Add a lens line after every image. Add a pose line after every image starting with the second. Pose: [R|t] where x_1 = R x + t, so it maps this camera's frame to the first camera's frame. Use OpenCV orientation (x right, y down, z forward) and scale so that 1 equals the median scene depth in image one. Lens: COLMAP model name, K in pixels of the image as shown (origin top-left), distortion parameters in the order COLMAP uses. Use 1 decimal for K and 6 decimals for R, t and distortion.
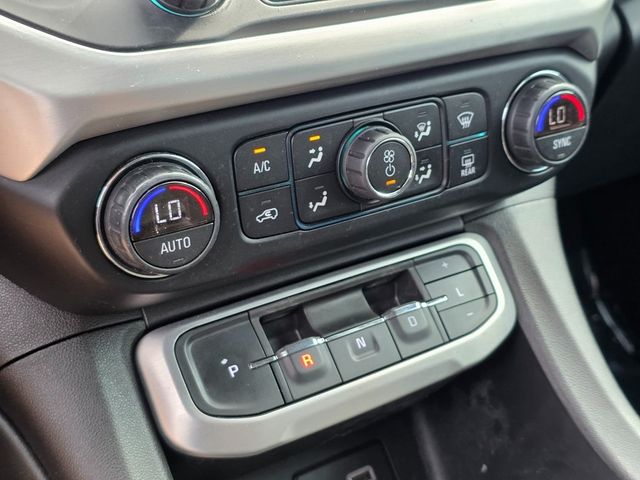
lens RADIAL K [[892.6, 0, 320.6], [0, 892.6, 239.9], [0, 0, 1]] dist [0.063079, 0.000000]
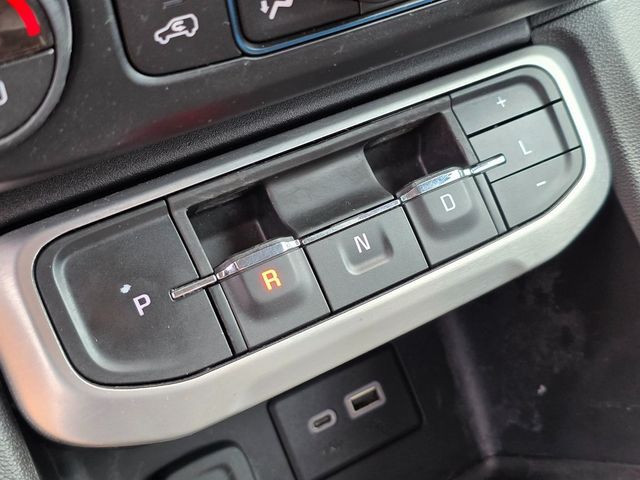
lens RADIAL K [[892.6, 0, 307.9], [0, 892.6, 241.7], [0, 0, 1]] dist [0.063079, 0.000000]
pose [[0.999630, -0.013756, -0.023467, 0.023076], [0.018635, 0.974782, 0.222381, -0.019502], [0.019816, -0.222736, 0.974677, 0.421366]]
